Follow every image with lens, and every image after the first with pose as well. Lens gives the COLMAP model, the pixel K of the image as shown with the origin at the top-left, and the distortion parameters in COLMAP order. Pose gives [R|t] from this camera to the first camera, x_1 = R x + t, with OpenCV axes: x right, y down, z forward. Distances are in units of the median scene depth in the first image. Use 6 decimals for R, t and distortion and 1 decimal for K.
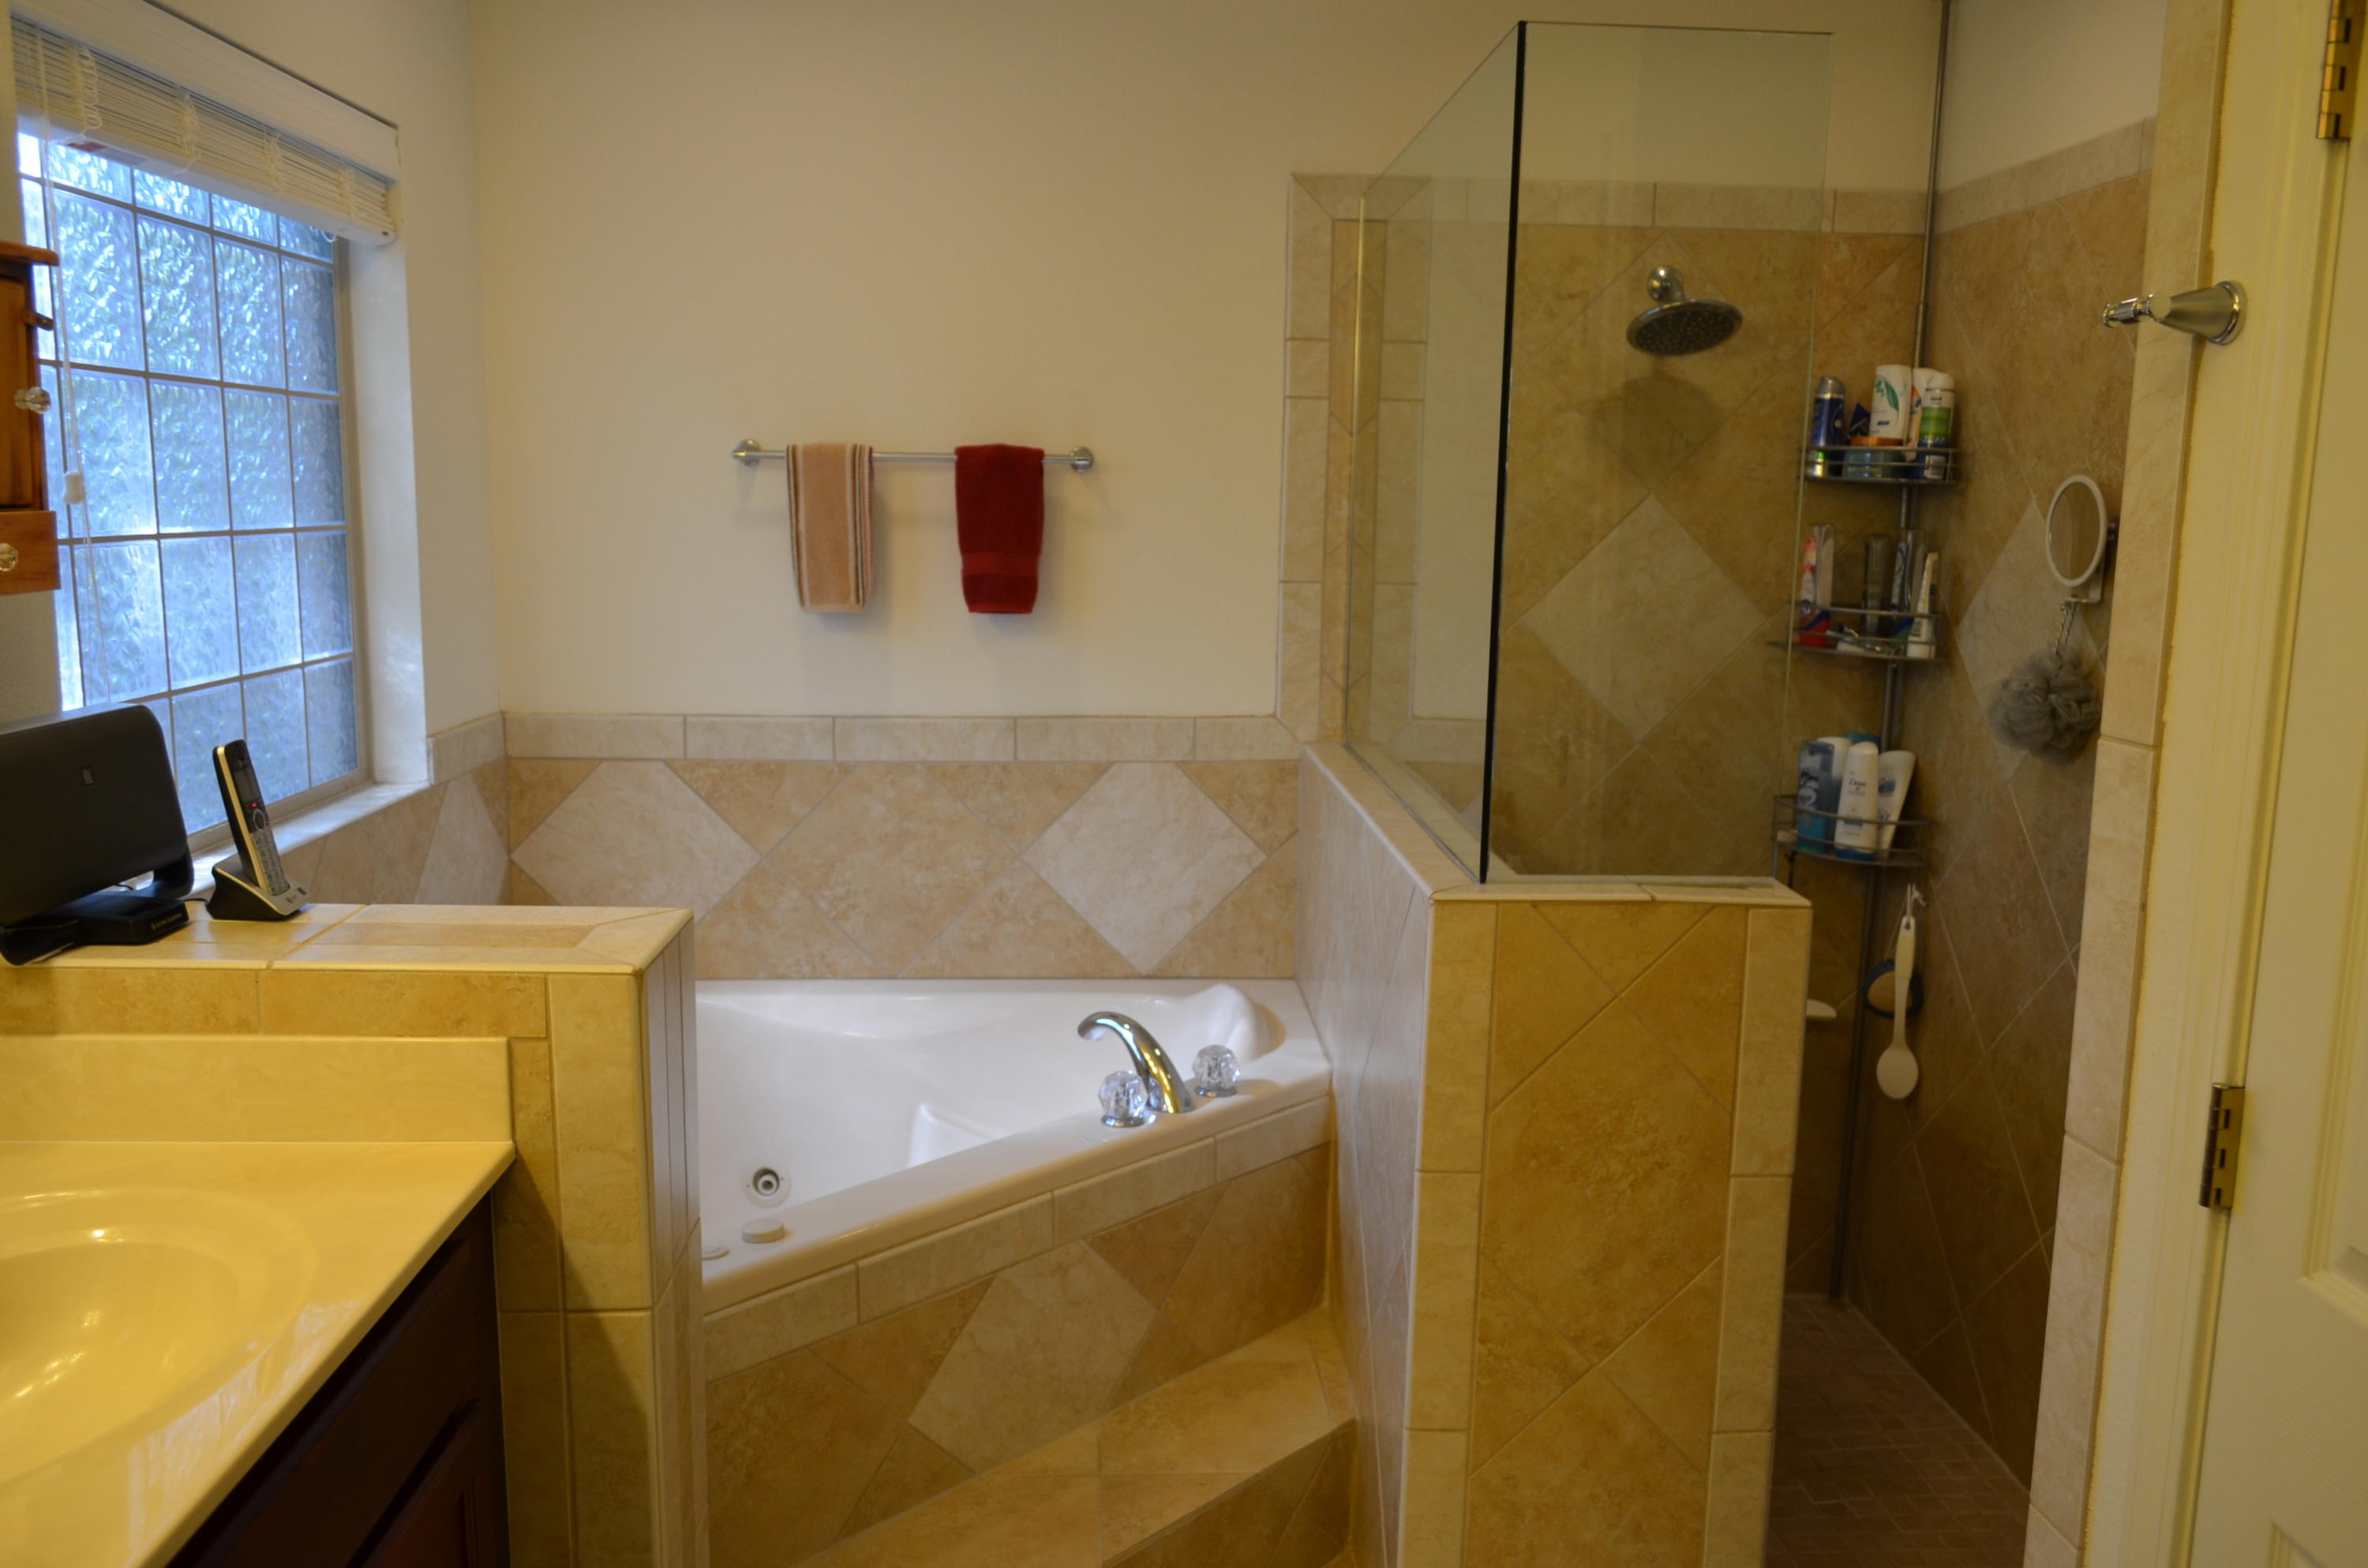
lens RADIAL K [[1864.8, 0, 1222.0], [0, 1864.8, 800.1], [0, 0, 1]] dist [-0.010301, -0.000497]
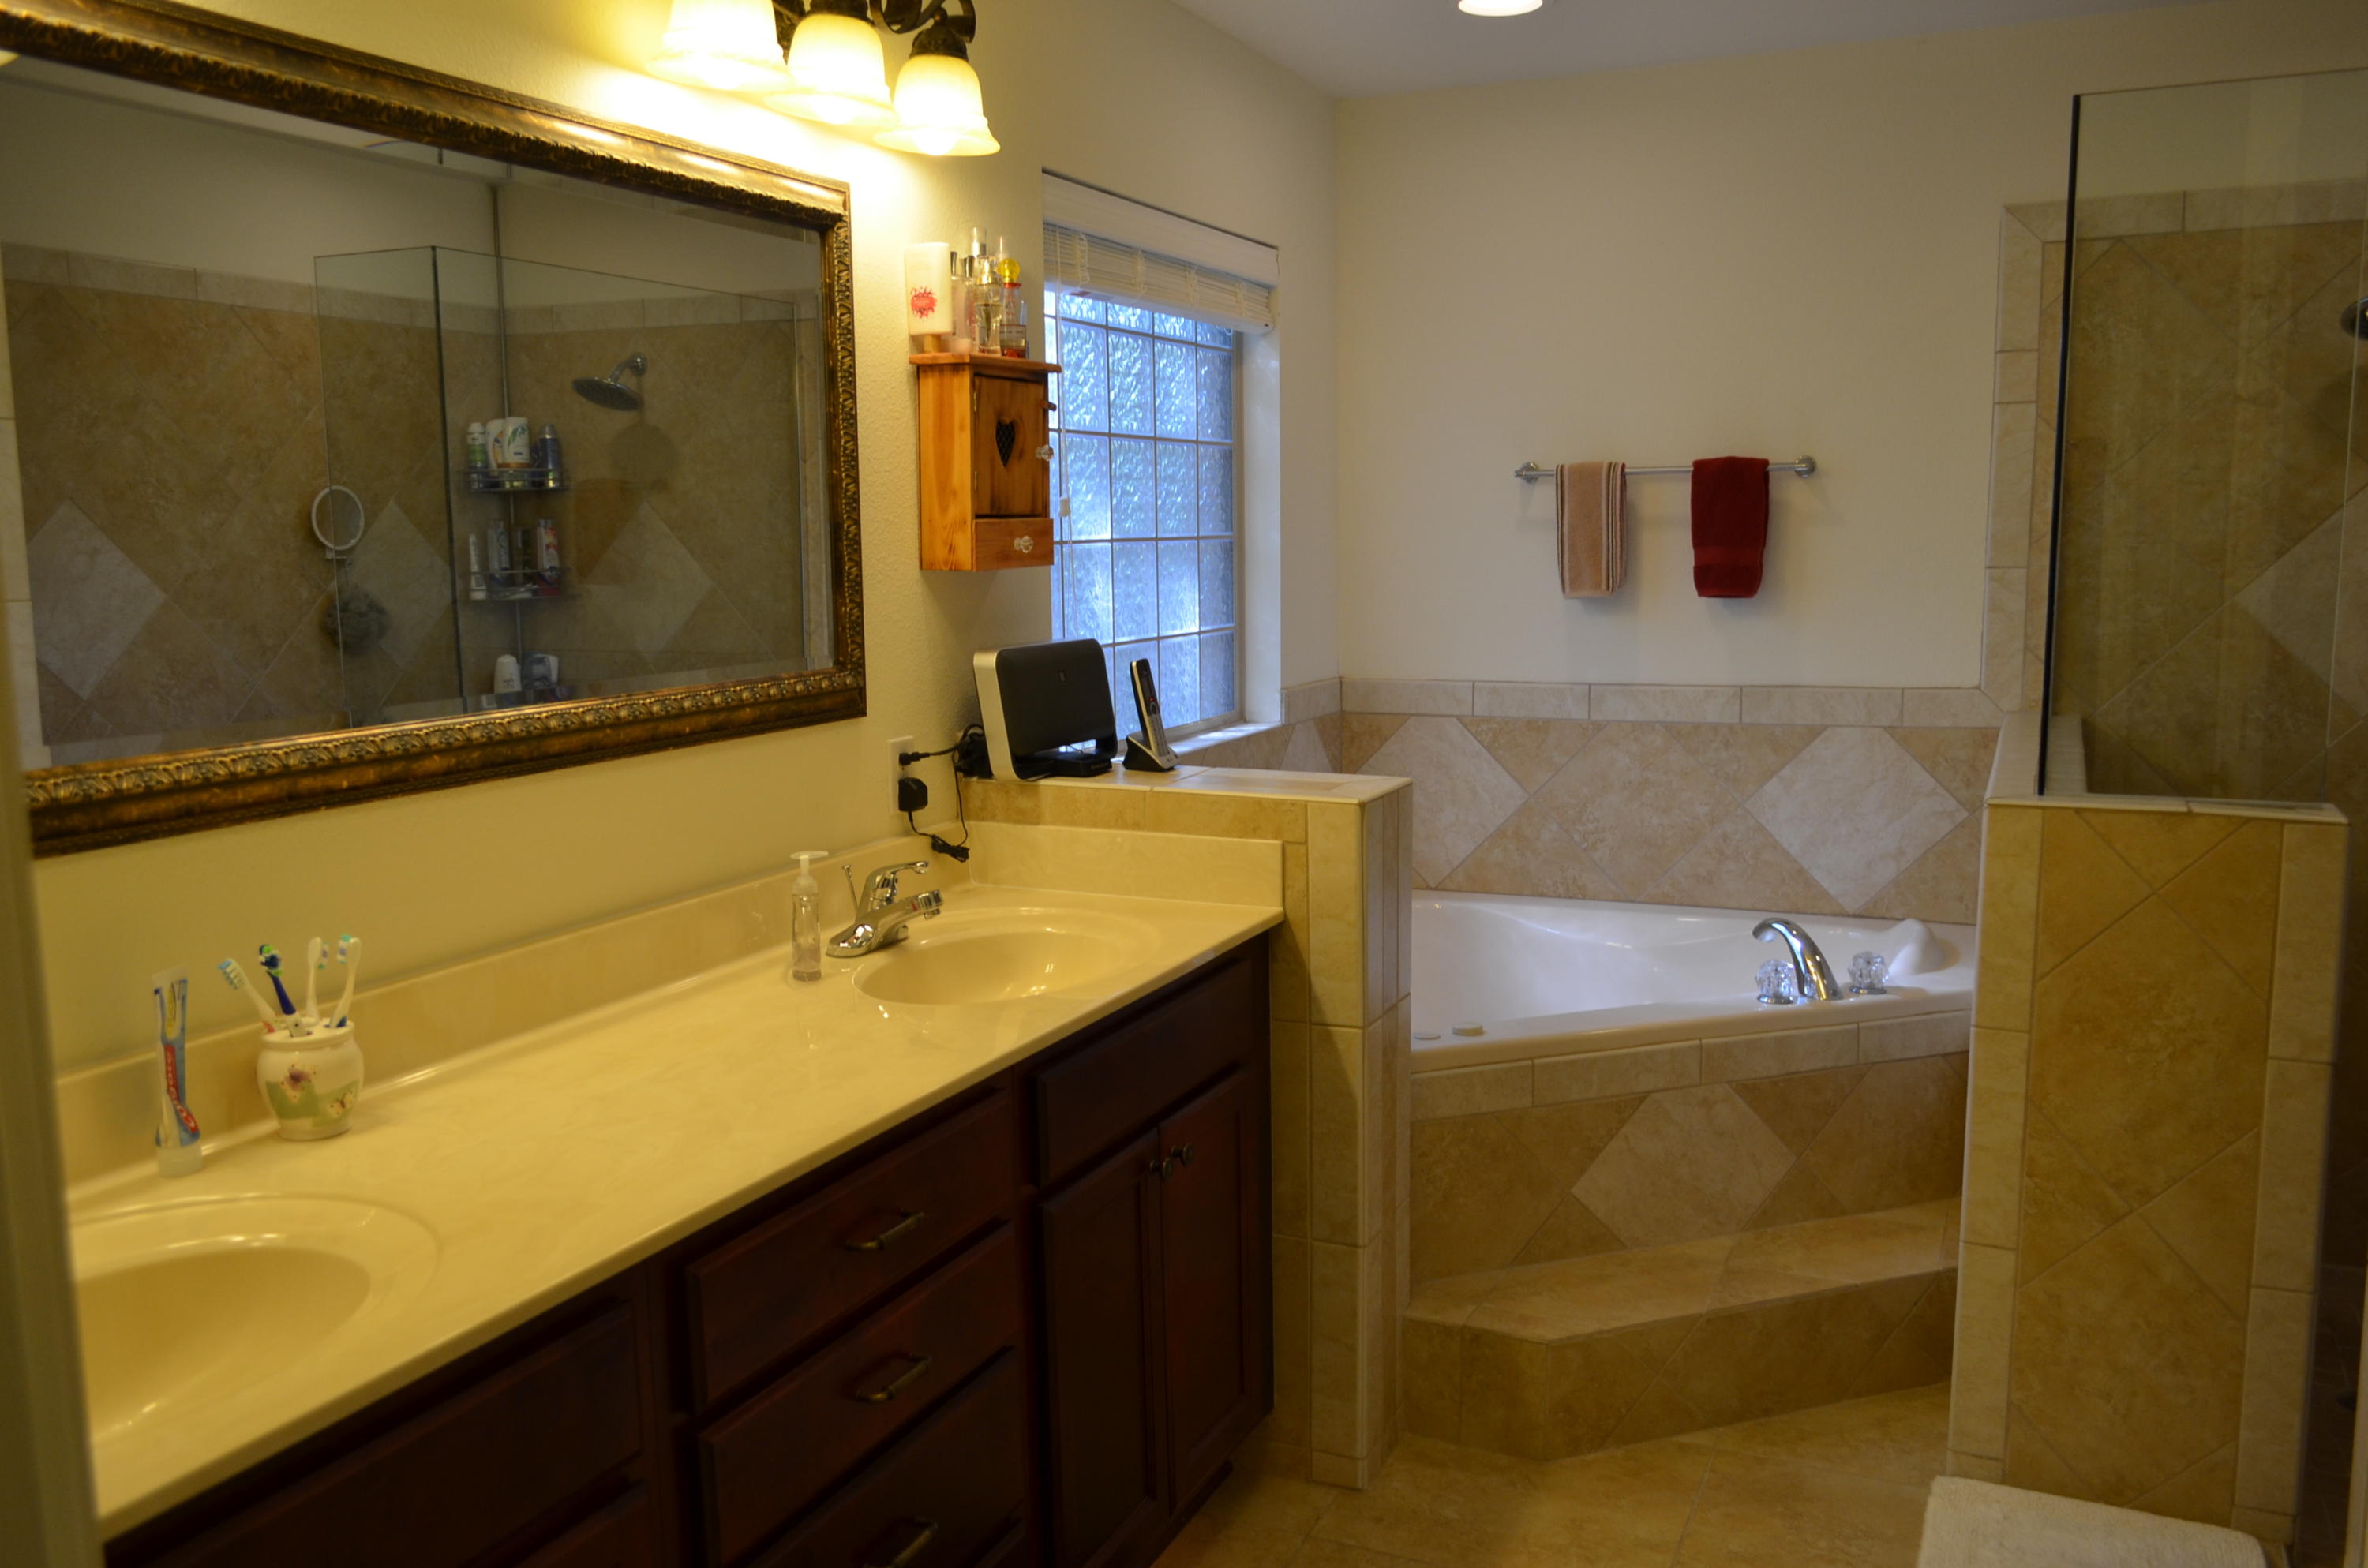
lens RADIAL K [[1864.8, 0, 1195.8], [0, 1864.8, 781.5], [0, 0, 1]] dist [-0.010301, -0.000497]
pose [[0.885323, 0.033707, -0.463753, 0.200275], [-0.045233, 0.998882, -0.013748, 0.072246], [0.462771, 0.033149, 0.885858, -0.309292]]
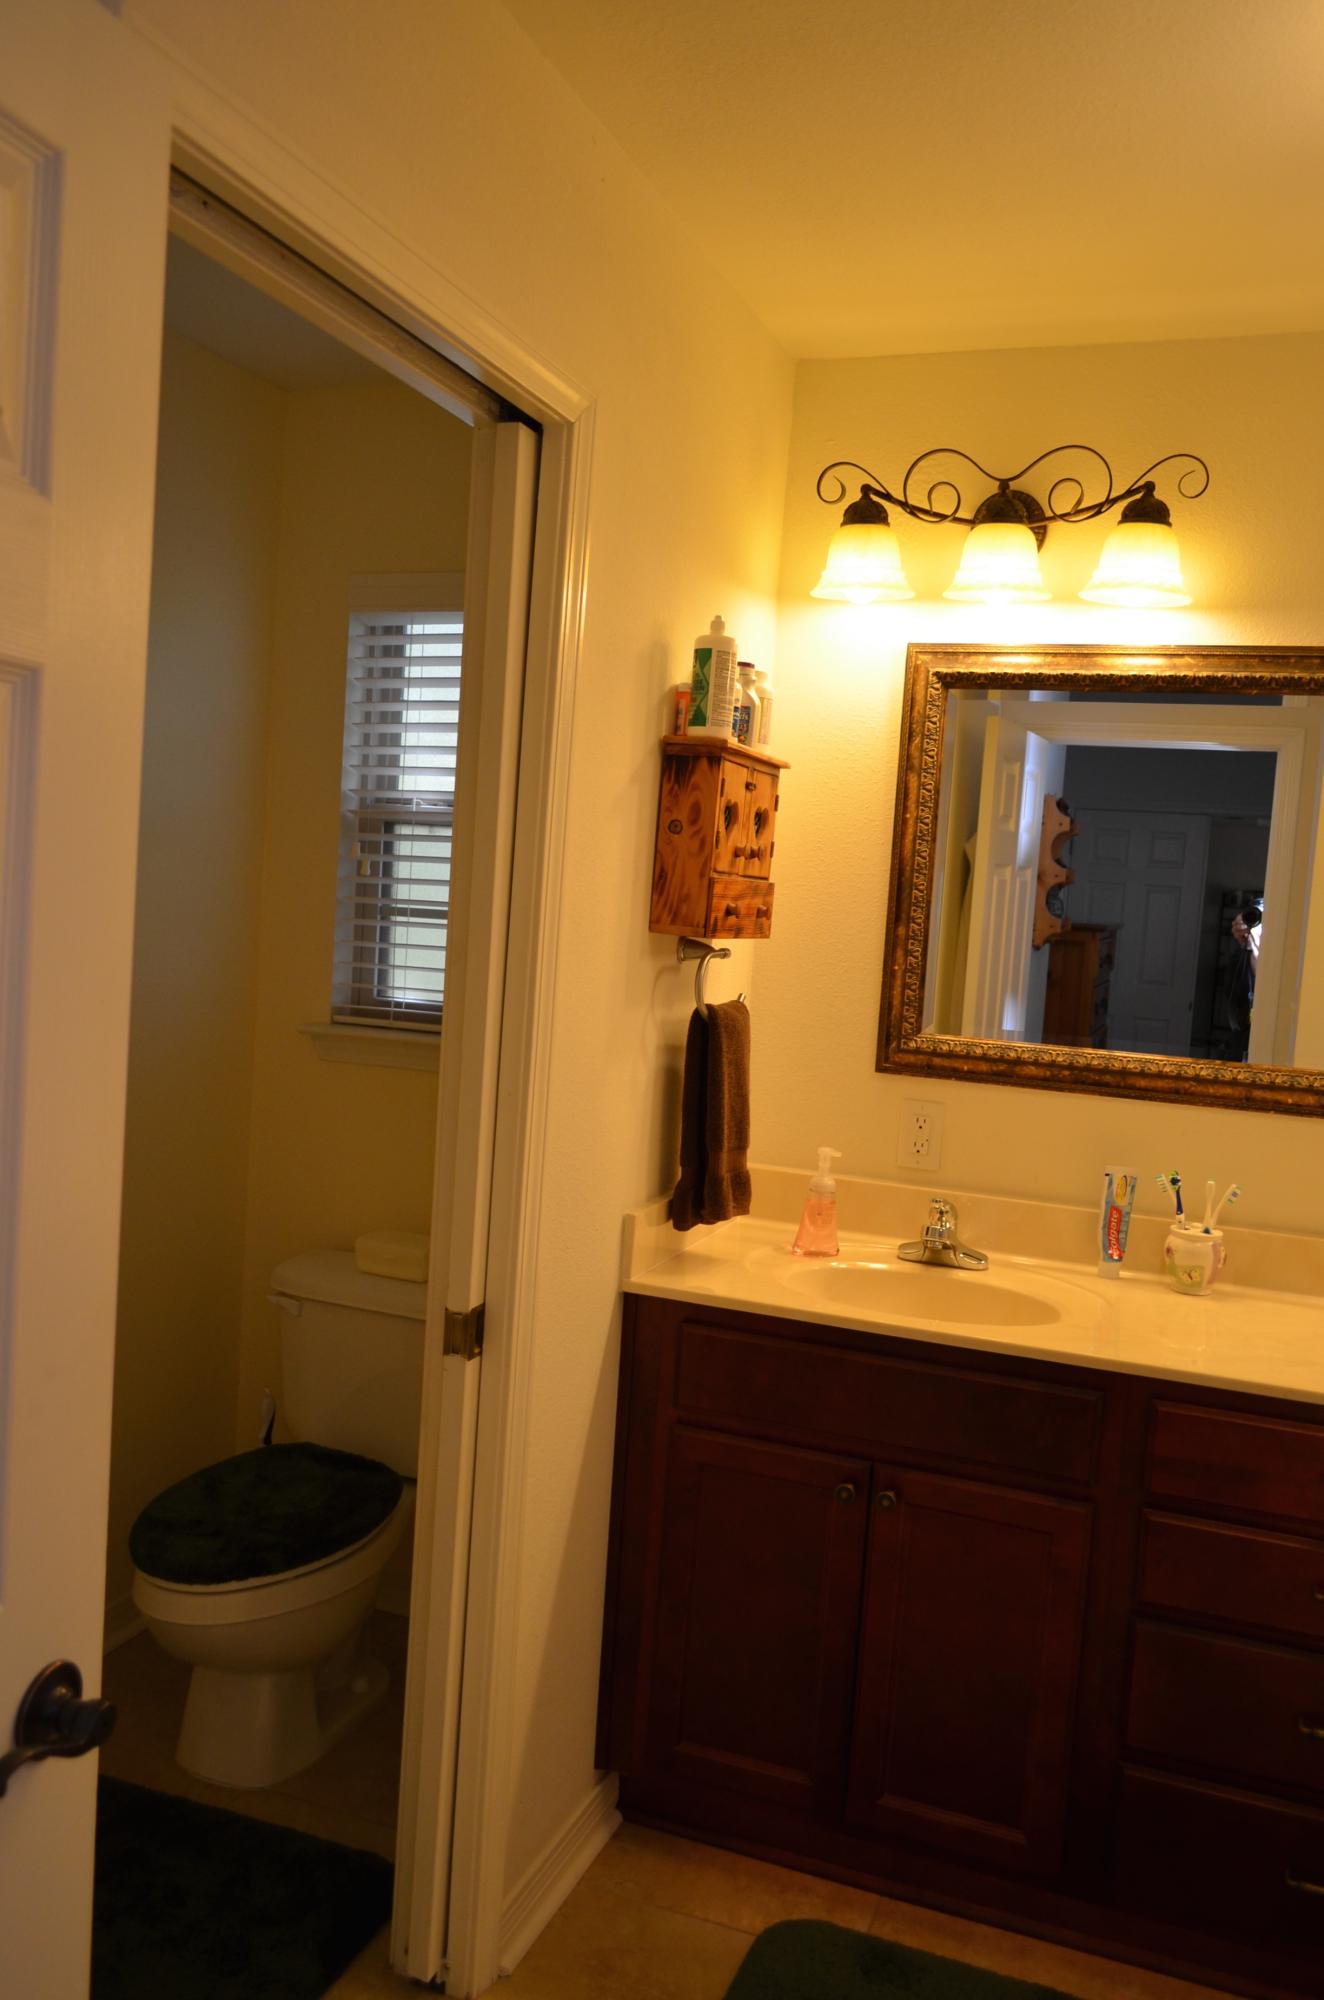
lens RADIAL K [[1575.2, 0, 667.5], [0, 1575.2, 998.1], [0, 0, 1]] dist [-0.010301, -0.000497]
pose [[-0.398677, 0.020211, -0.916869, 0.651132], [-0.218058, 0.968996, 0.116177, -0.018511], [0.890790, 0.246247, -0.381910, 0.221555]]
